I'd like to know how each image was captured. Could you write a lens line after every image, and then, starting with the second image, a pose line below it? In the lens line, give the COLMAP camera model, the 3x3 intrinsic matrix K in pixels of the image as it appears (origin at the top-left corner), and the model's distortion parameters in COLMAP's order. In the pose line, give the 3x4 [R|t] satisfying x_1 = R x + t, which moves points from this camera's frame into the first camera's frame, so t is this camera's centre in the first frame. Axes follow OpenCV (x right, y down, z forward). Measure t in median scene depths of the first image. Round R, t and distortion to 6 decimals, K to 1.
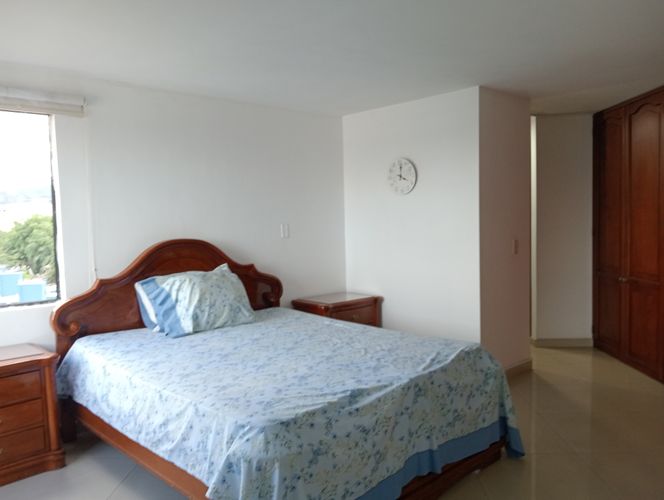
lens RADIAL K [[538.3, 0, 334.4], [0, 538.3, 246.6], [0, 0, 1]] dist [0.120452, -0.244104]
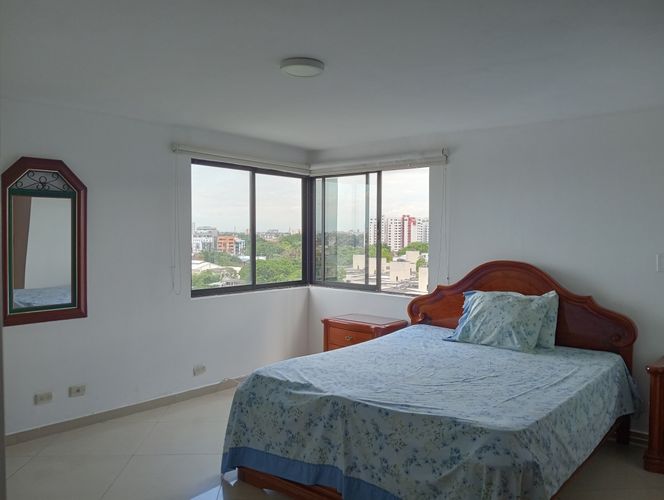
lens RADIAL K [[538.3, 0, 334.4], [0, 538.3, 246.6], [0, 0, 1]] dist [0.120452, -0.244104]
pose [[0.096624, 0.047631, -0.994181, 0.877878], [-0.065793, 0.996975, 0.041371, -0.074404], [0.993144, 0.061413, 0.099465, 0.626328]]
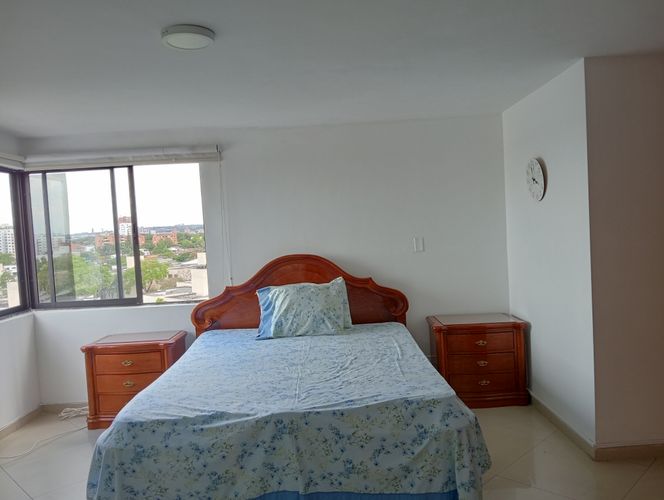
lens RADIAL K [[538.3, 0, 334.4], [0, 538.3, 246.6], [0, 0, 1]] dist [0.120452, -0.244104]
pose [[0.726193, 0.010461, -0.687411, 0.644895], [-0.001291, 0.999903, 0.013852, -0.053380], [0.687489, -0.009171, 0.726136, 0.257847]]
